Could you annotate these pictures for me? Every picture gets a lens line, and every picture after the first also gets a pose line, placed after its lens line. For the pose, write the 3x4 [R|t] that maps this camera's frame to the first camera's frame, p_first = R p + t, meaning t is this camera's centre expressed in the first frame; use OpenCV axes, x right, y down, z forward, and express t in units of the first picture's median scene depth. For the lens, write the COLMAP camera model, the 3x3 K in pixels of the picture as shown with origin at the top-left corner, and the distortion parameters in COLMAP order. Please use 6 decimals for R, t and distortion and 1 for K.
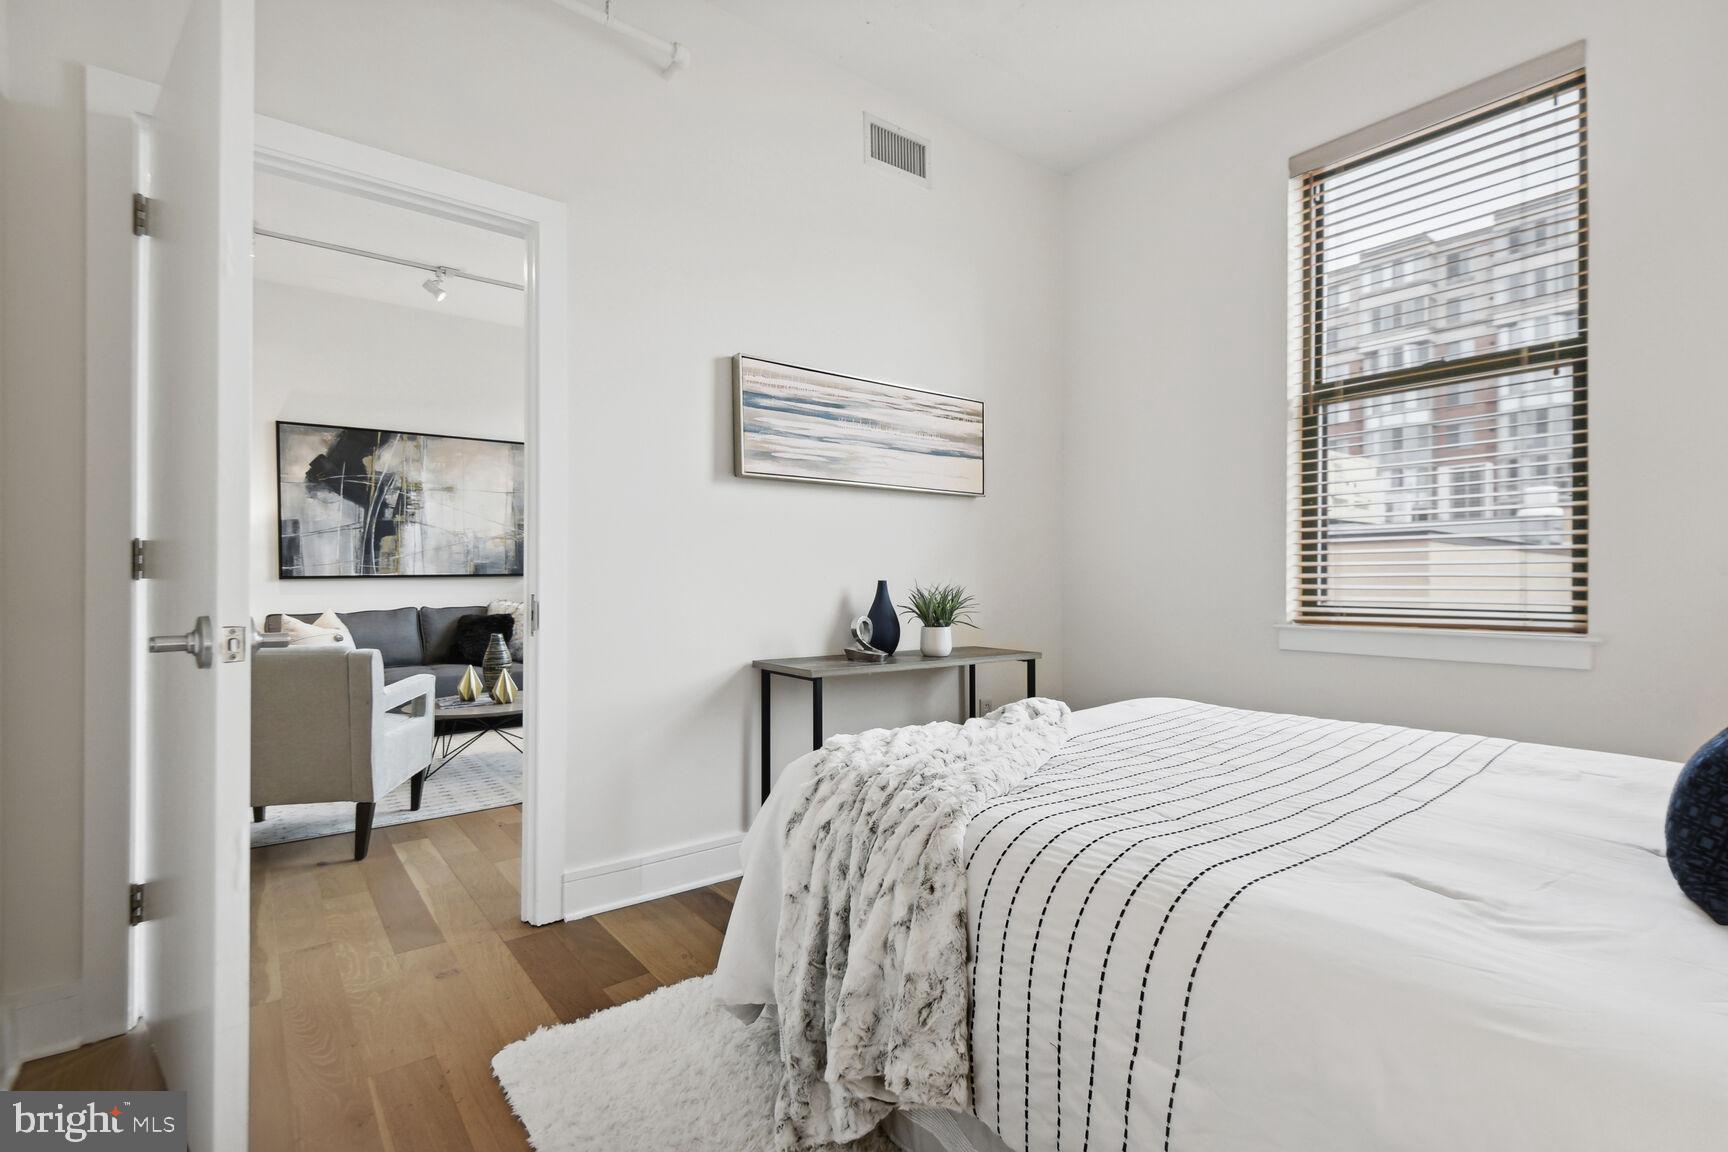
lens RADIAL K [[797.4, 0, 867.5], [0, 797.4, 578.9], [0, 0, 1]] dist [0.002386, 0.000206]
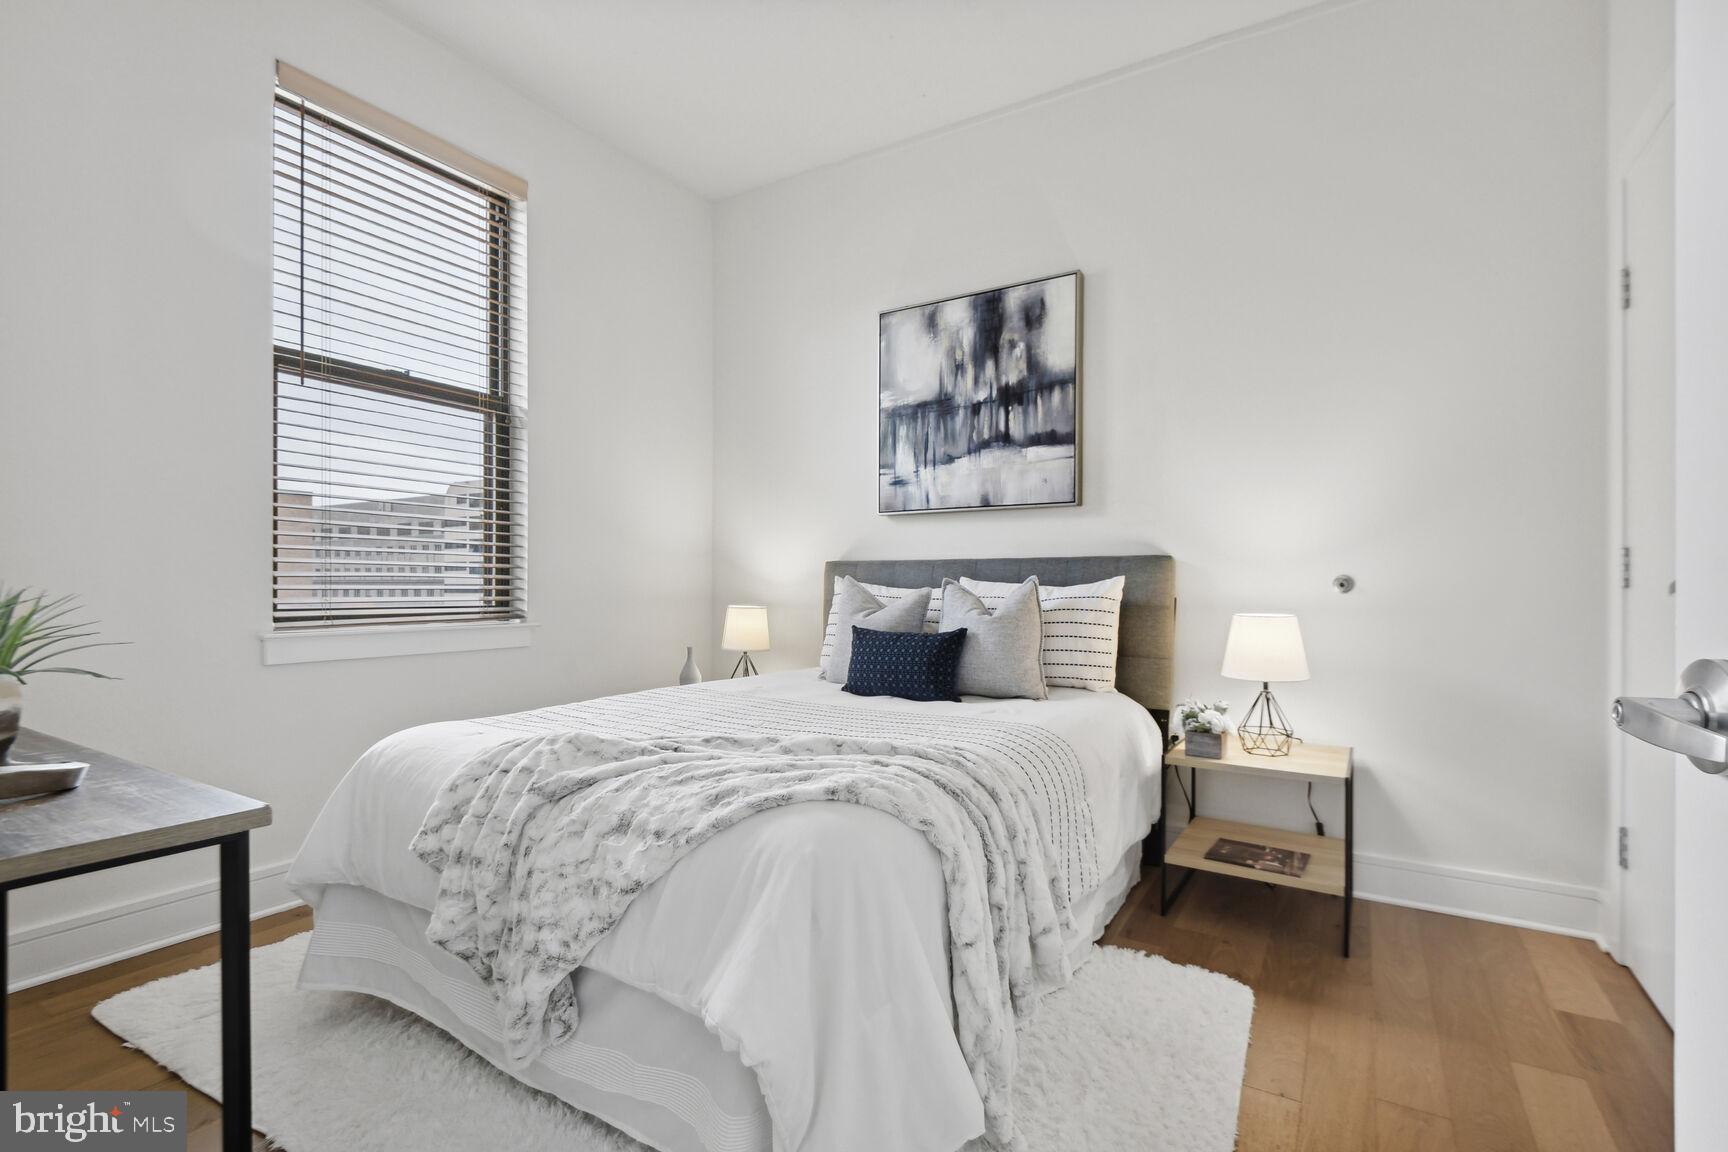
lens RADIAL K [[797.4, 0, 868.2], [0, 797.4, 582.1], [0, 0, 1]] dist [0.002386, 0.000206]
pose [[-0.352920, 0.003662, 0.935647, -0.519539], [-0.001513, 0.999989, -0.004485, 0.008913], [-0.935652, -0.002998, -0.352910, 0.841192]]
